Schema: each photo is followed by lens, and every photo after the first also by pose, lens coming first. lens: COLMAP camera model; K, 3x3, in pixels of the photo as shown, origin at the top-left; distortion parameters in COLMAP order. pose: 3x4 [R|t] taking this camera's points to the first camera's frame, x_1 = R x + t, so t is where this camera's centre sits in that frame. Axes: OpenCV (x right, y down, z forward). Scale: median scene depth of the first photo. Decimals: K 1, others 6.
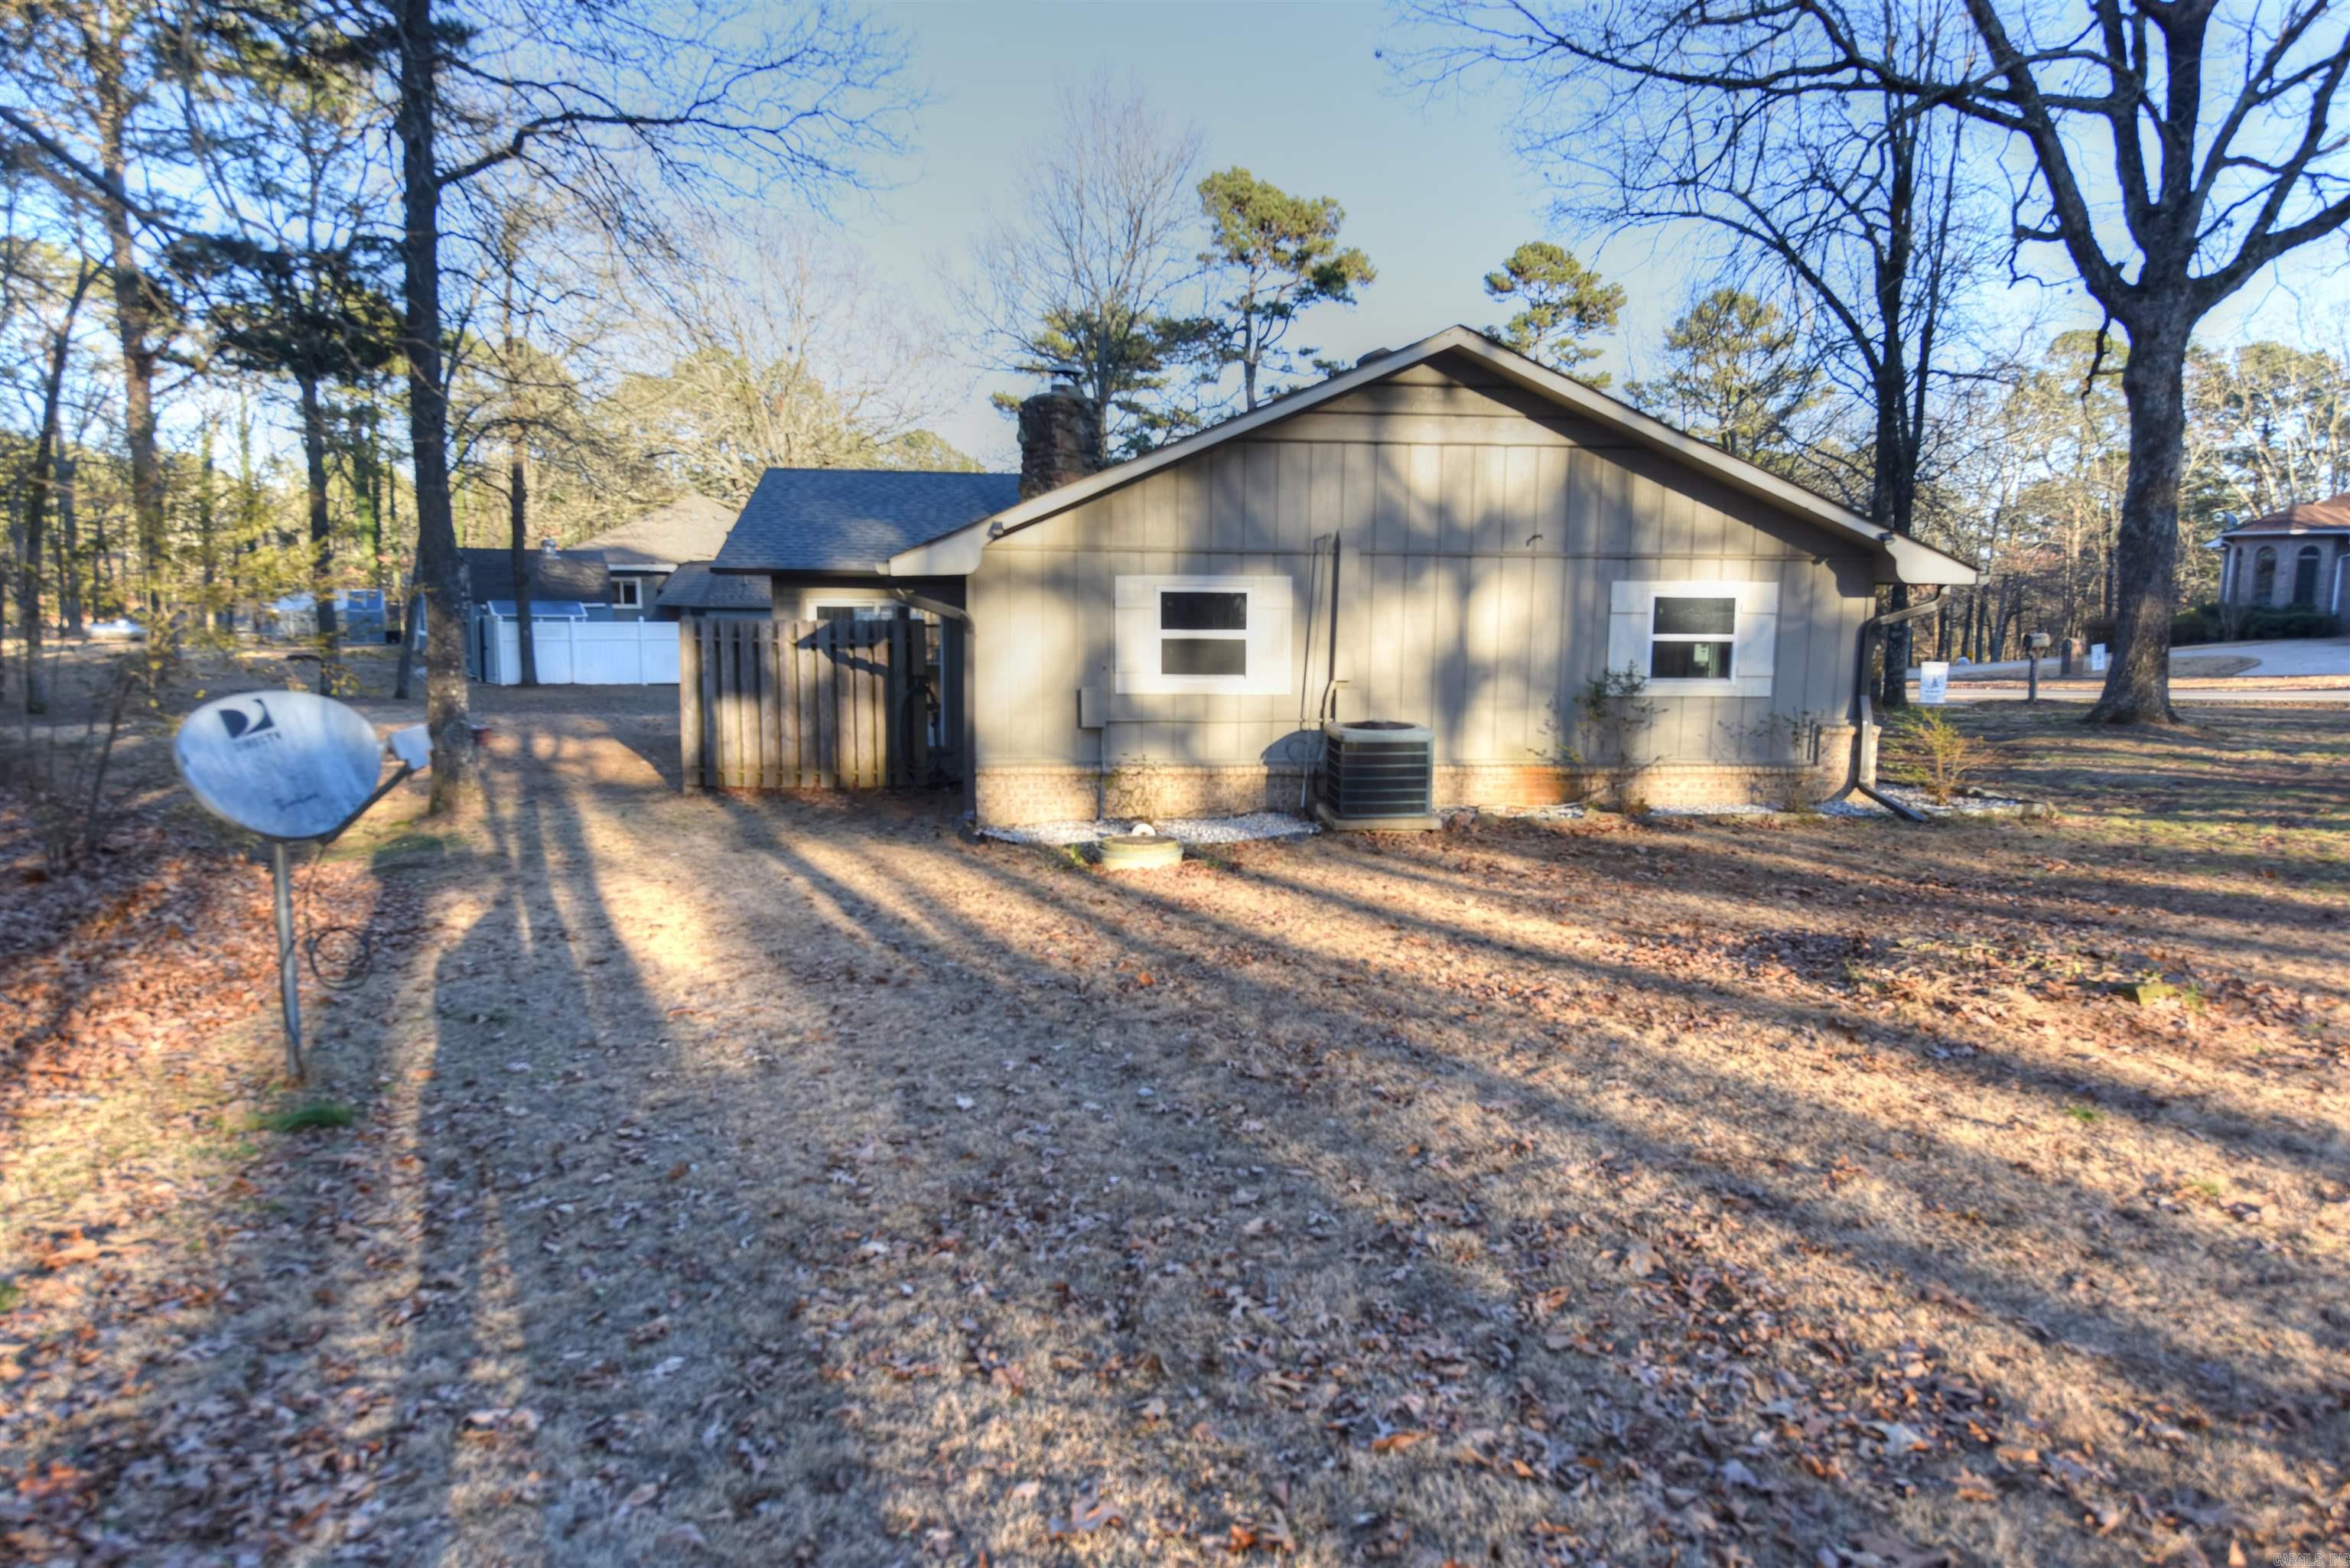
lens RADIAL K [[1404.4, 0, 1175.0], [0, 1404.4, 784.0], [0, 0, 1]] dist [0.002673, 0.000811]
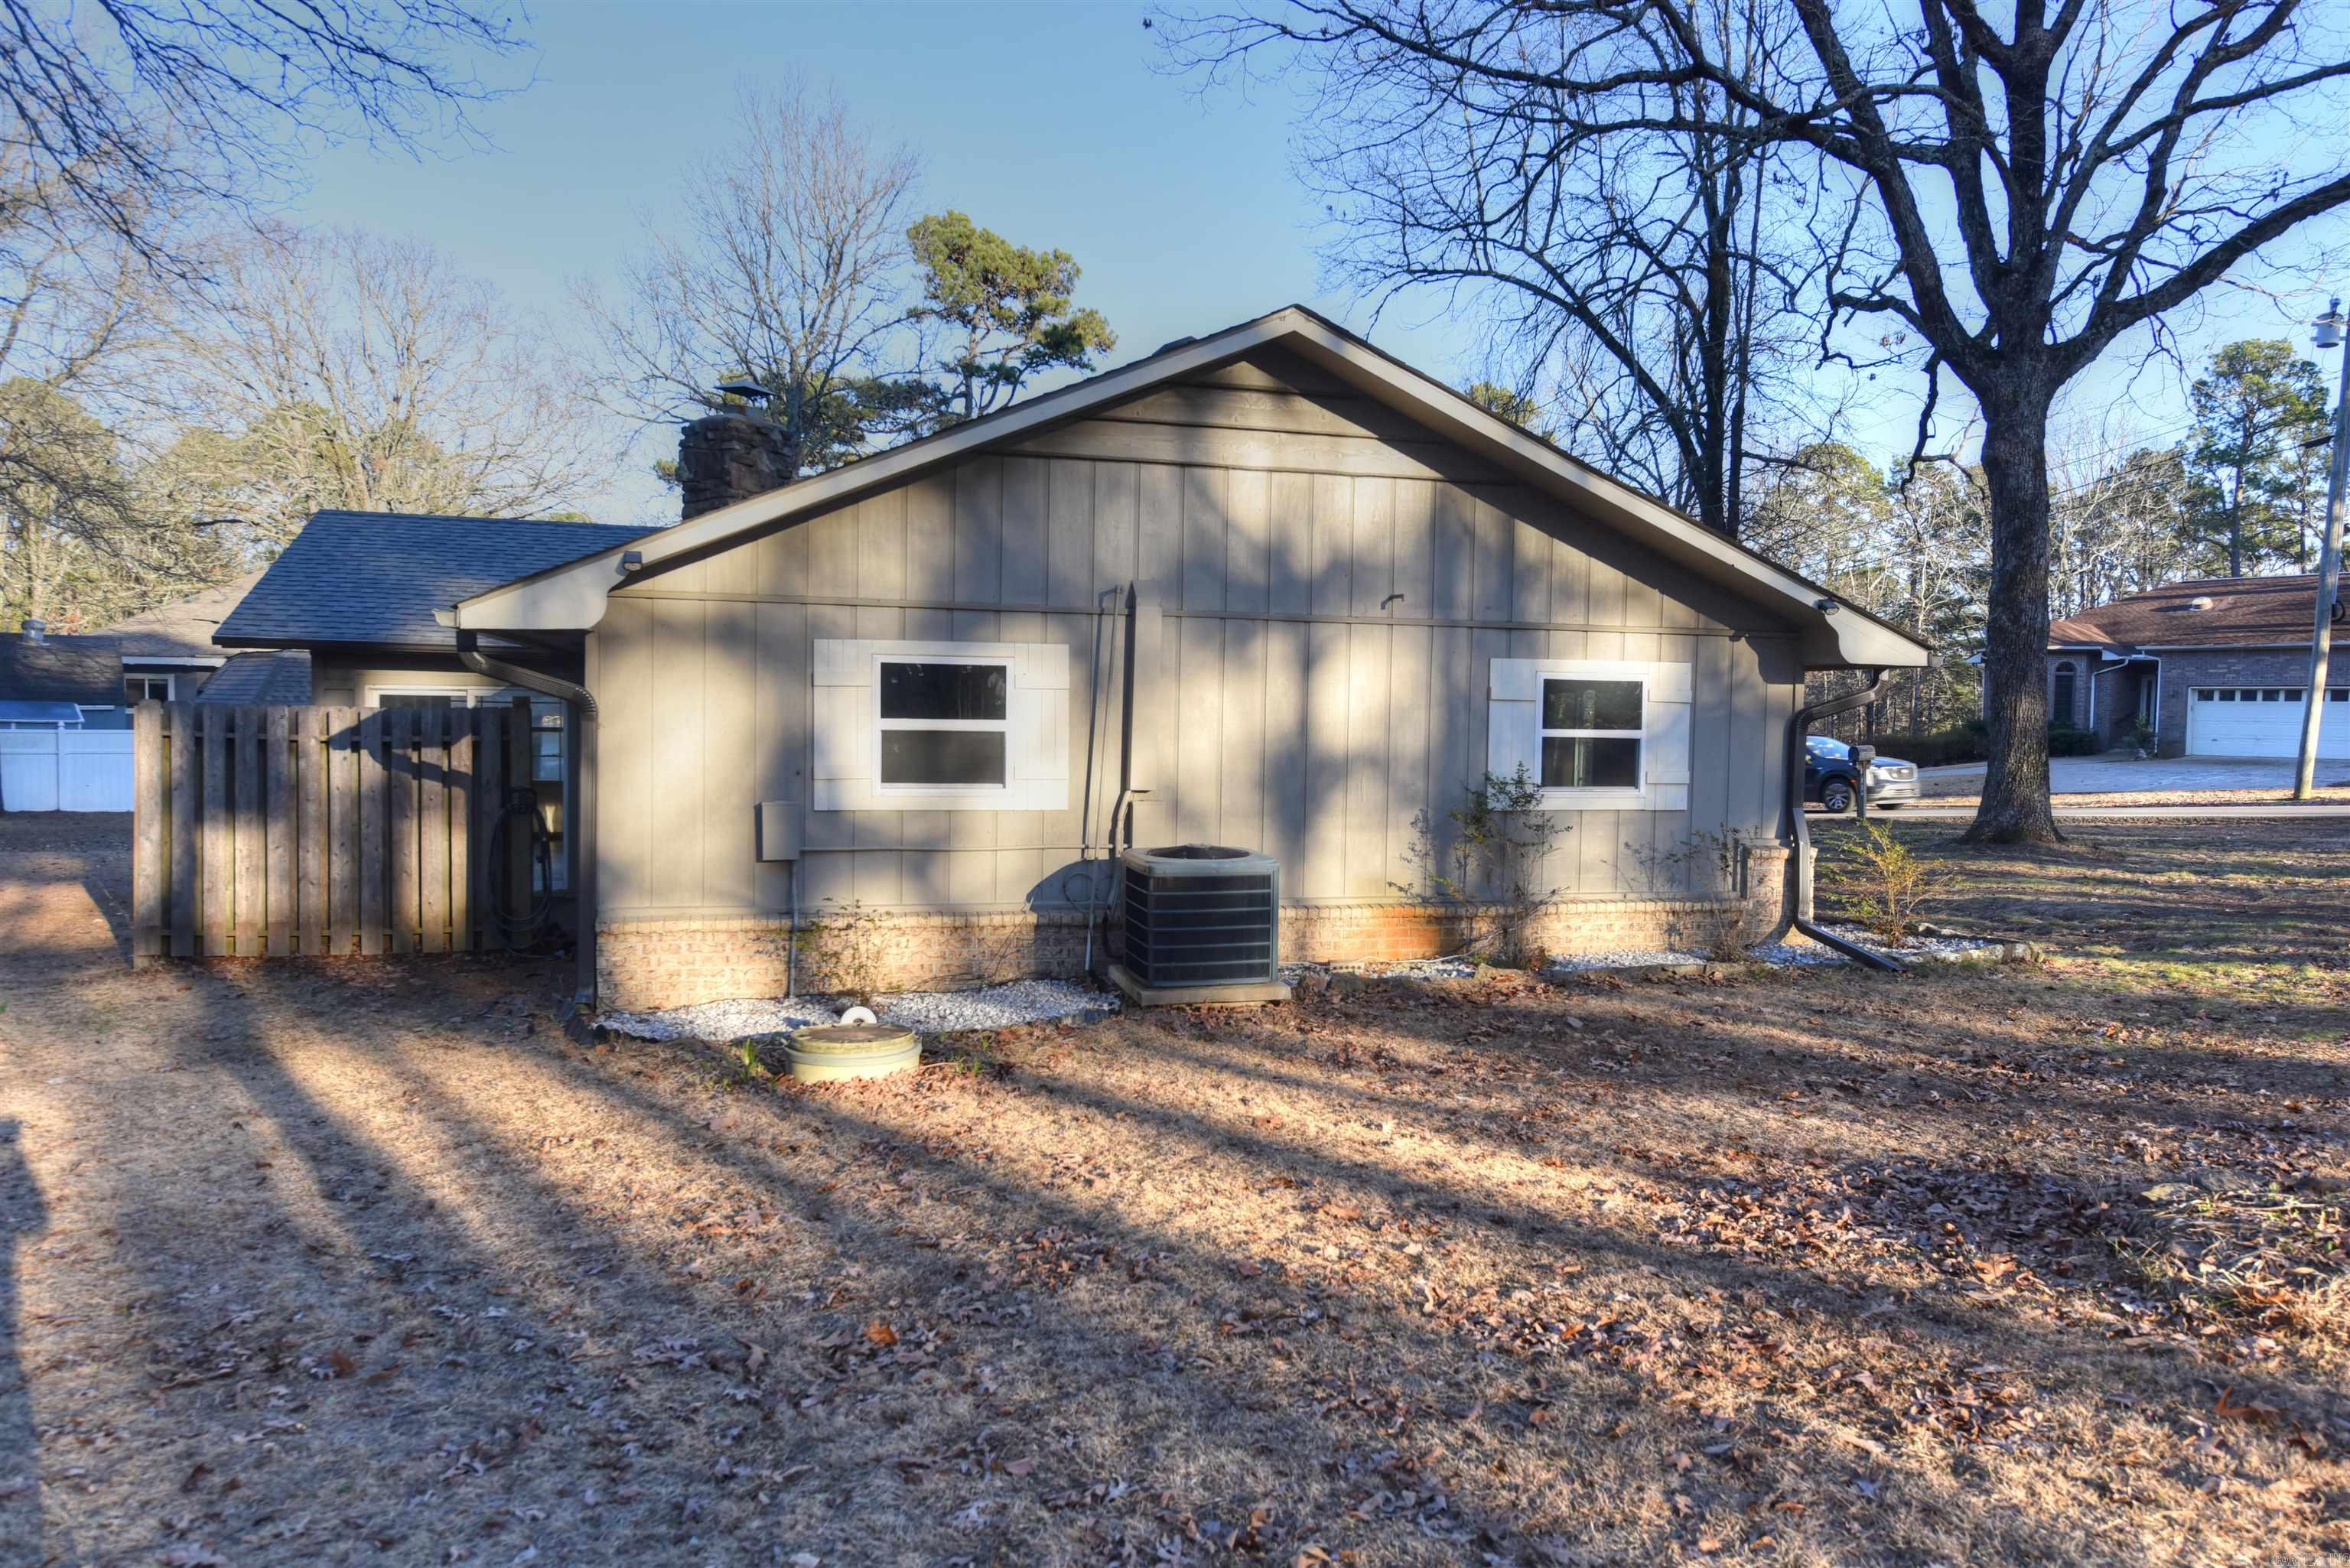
lens RADIAL K [[1534.5, 0, 1175.0], [0, 1534.5, 784.0], [0, 0, 1]] dist [0.004502, 0.001580]
pose [[0.981399, -0.001781, 0.191969, -0.013515], [0.018995, 0.995951, -0.087868, -0.008025], [-0.191035, 0.089880, 0.977459, 0.236185]]
